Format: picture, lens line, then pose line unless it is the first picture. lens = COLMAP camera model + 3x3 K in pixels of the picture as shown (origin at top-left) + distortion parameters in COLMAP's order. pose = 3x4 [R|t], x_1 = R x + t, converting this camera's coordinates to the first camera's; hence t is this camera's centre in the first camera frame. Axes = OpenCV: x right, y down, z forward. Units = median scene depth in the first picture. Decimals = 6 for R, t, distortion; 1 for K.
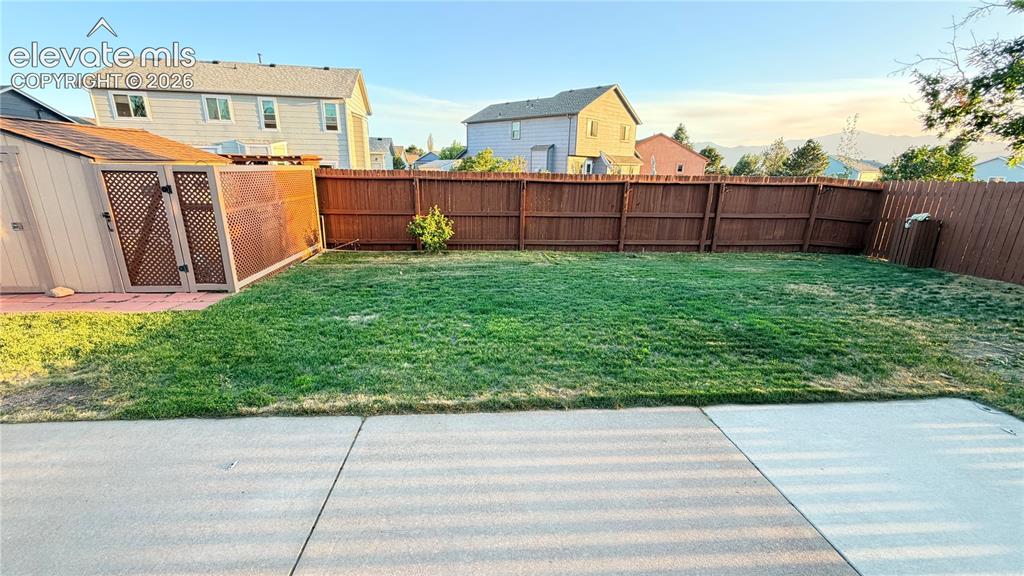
lens RADIAL K [[409.1, 0, 510.3], [0, 409.1, 287.6], [0, 0, 1]] dist [-0.000074, 0.000053]
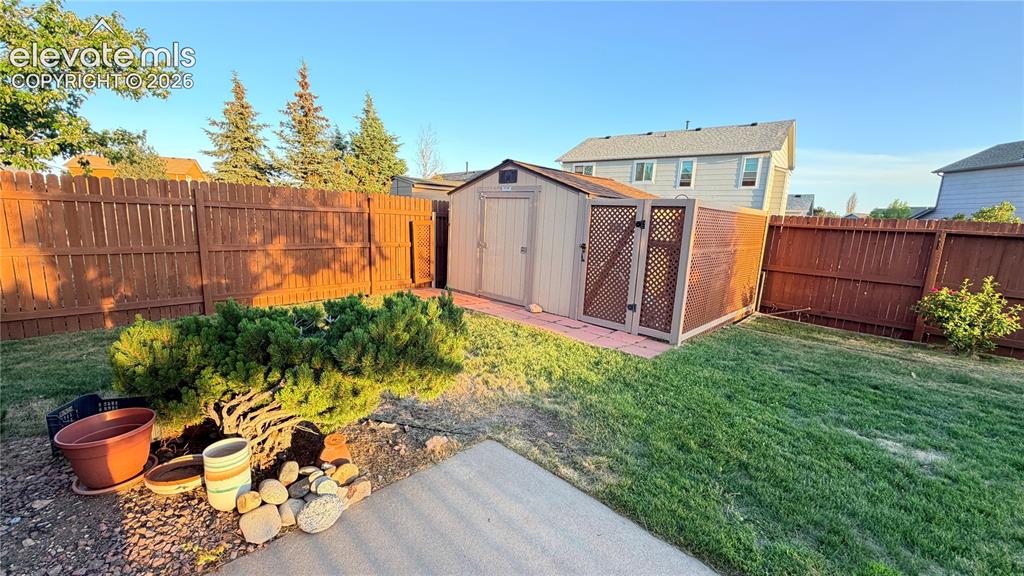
lens RADIAL K [[409.1, 0, 510.3], [0, 409.1, 287.6], [0, 0, 1]] dist [-0.000074, 0.000053]
pose [[0.659980, 0.142624, -0.737621, -0.301695], [-0.247242, 0.968358, -0.033979, 0.009844], [0.709435, 0.204796, 0.674359, 0.164042]]
